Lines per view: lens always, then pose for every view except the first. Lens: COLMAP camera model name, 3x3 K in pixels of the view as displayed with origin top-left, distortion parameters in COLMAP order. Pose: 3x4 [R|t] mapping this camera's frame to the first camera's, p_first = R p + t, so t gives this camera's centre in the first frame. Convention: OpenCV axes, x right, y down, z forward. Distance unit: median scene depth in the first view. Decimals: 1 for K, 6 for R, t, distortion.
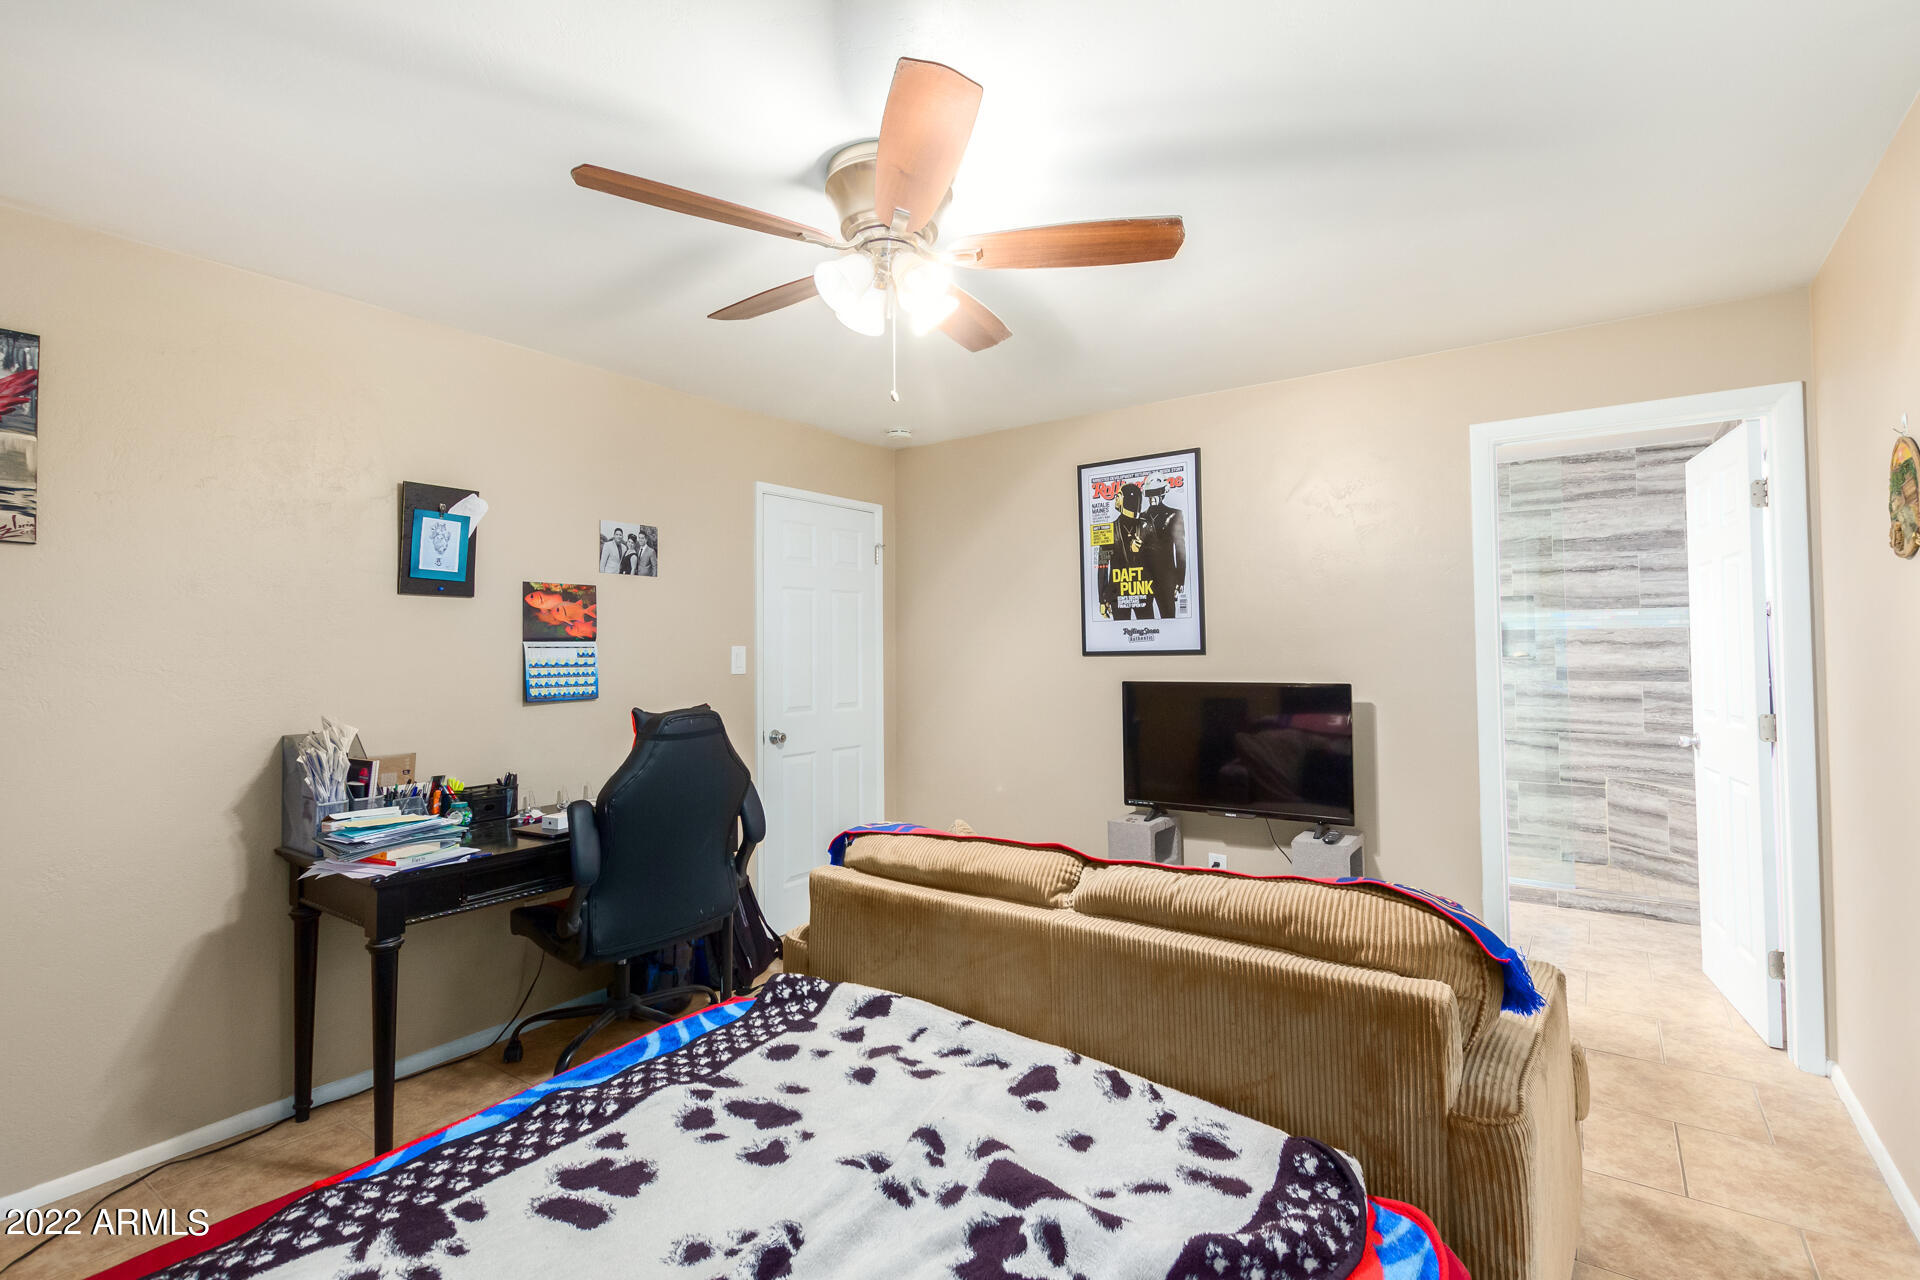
lens RADIAL K [[879.4, 0, 968.2], [0, 879.4, 640.0], [0, 0, 1]] dist [0.014647, -0.007218]
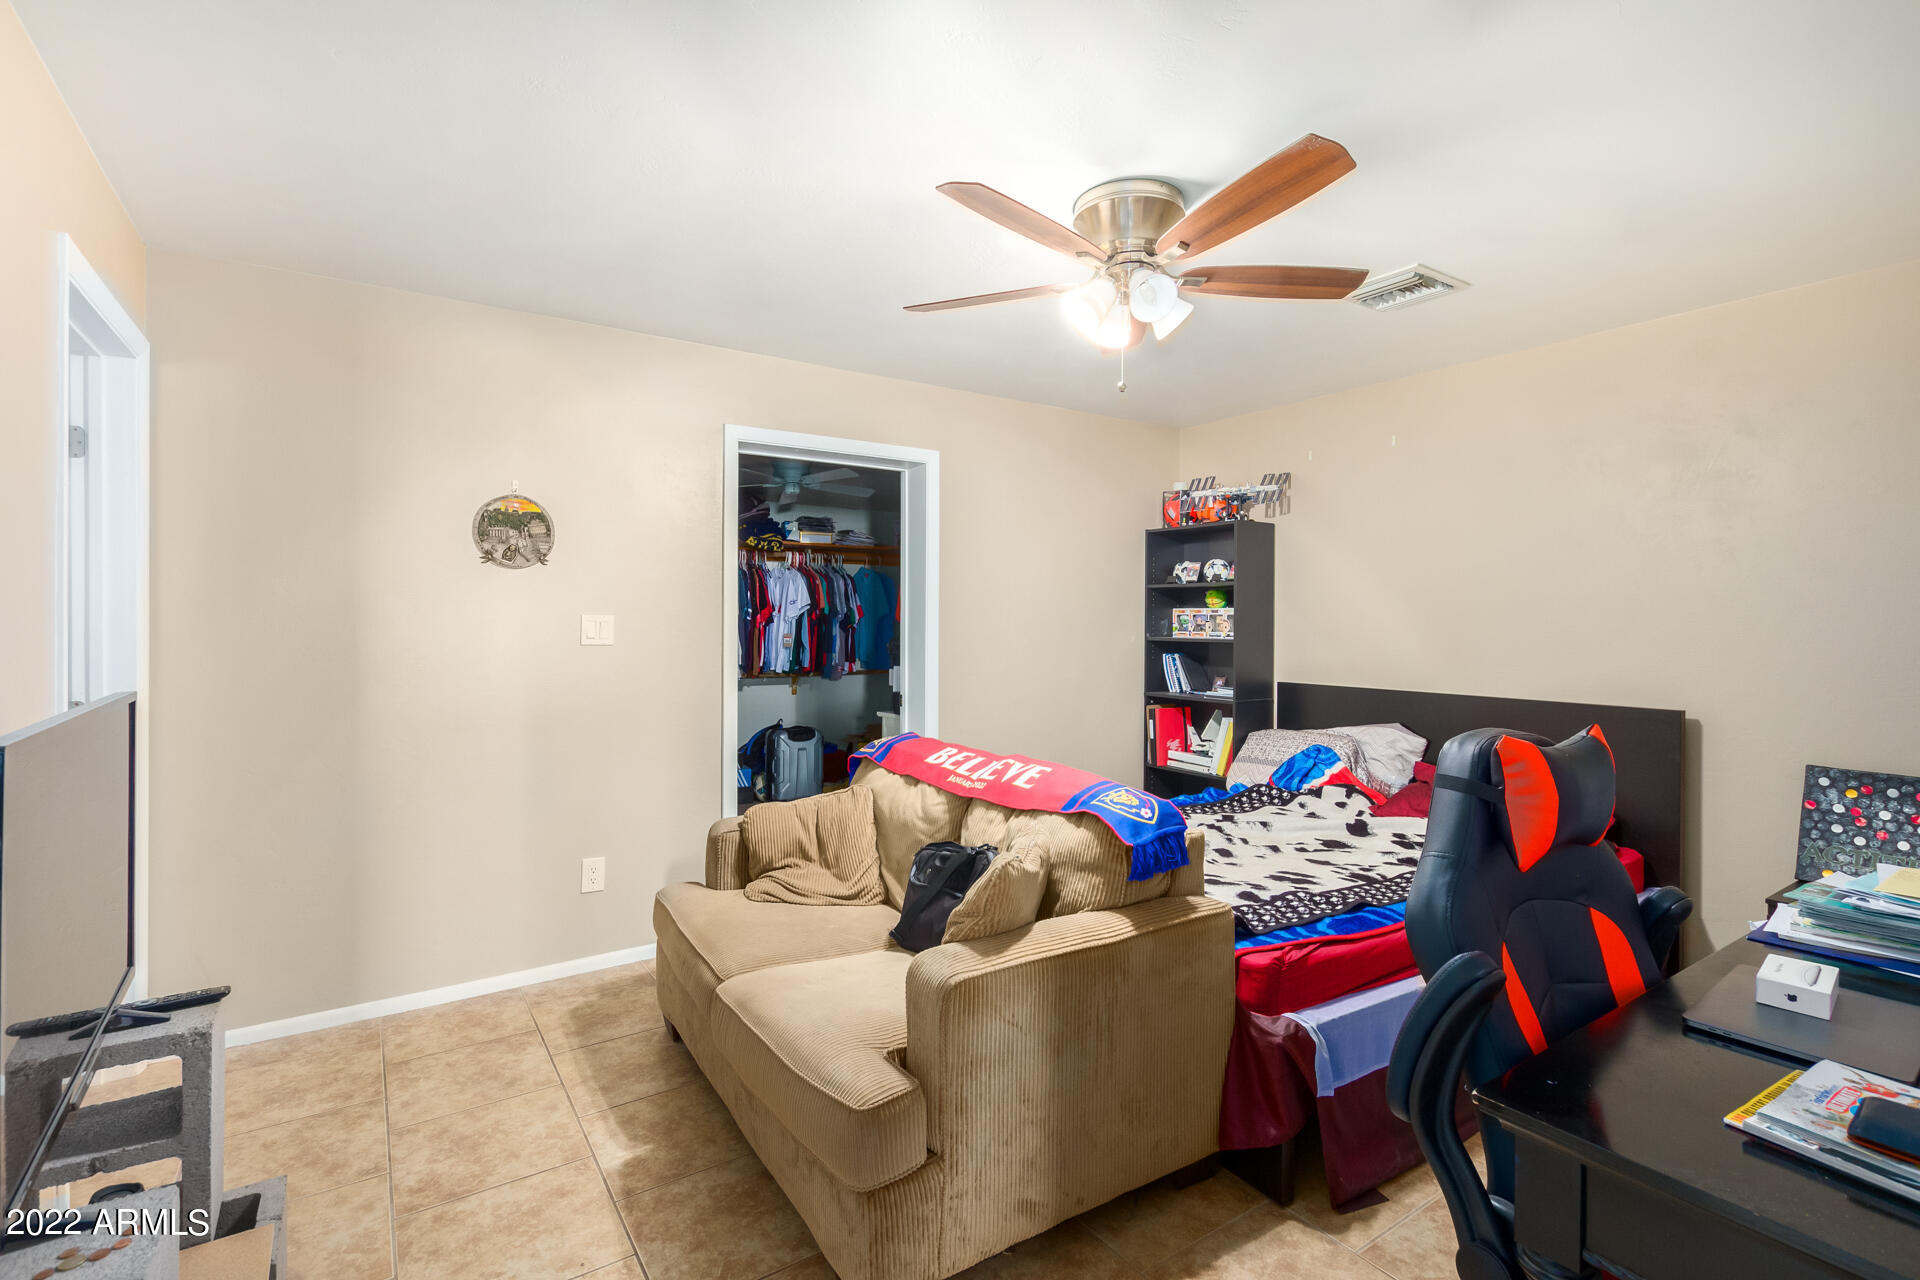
lens RADIAL K [[879.4, 0, 968.2], [0, 879.4, 640.0], [0, 0, 1]] dist [0.014647, -0.007218]
pose [[-0.934922, 0.001382, 0.354850, -0.184657], [0.003971, 0.999971, 0.006568, 0.019160], [-0.354830, 0.007550, -0.934900, 1.327330]]
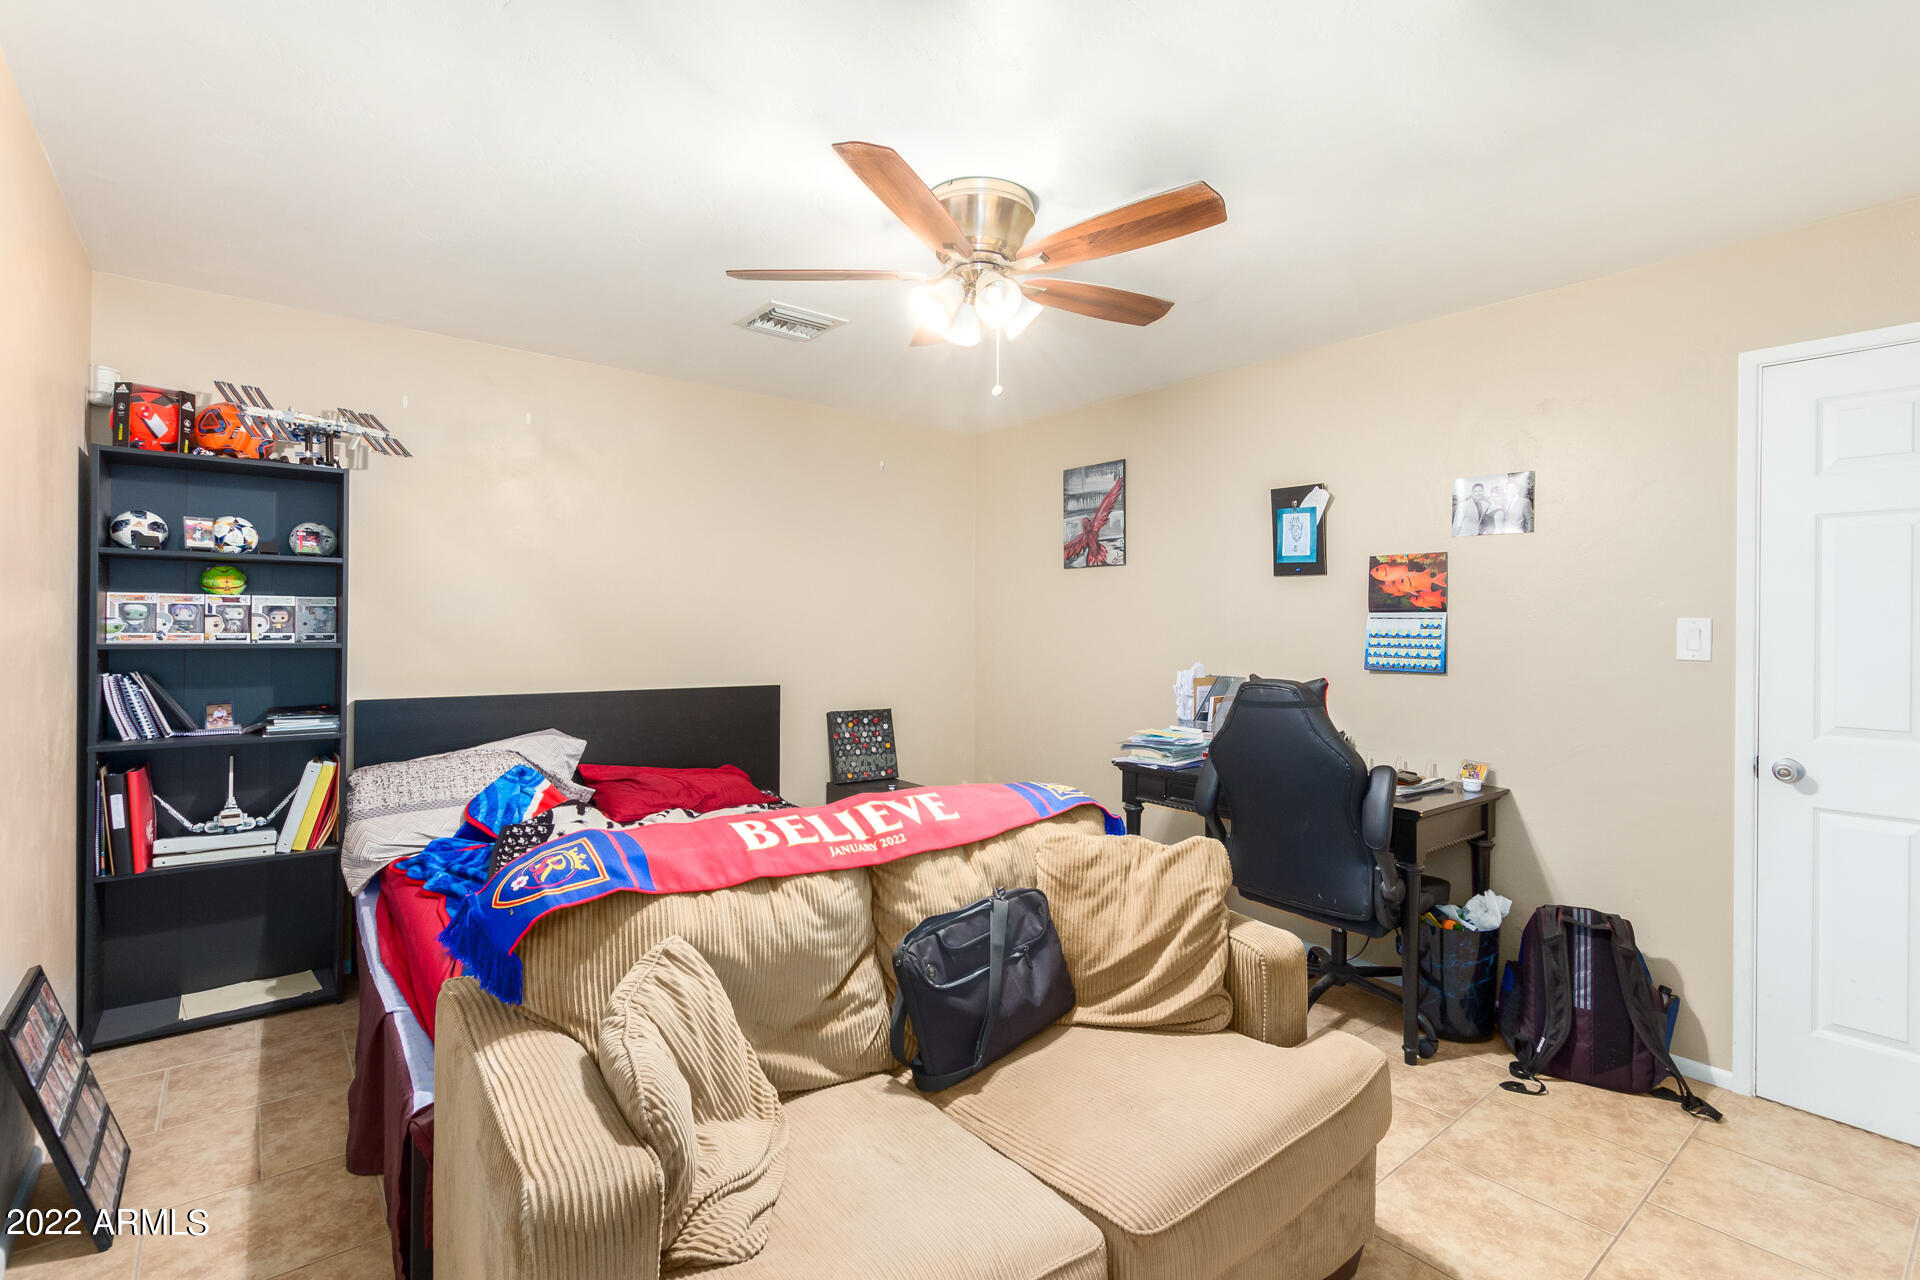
lens RADIAL K [[887.7, 0, 971.5], [0, 887.7, 665.7], [0, 0, 1]] dist [0.005587, -0.000090]
pose [[-0.275671, 0.053546, -0.959759, 0.639869], [0.004929, 0.998513, 0.054293, 0.004689], [0.961239, 0.010237, -0.275525, 0.801388]]
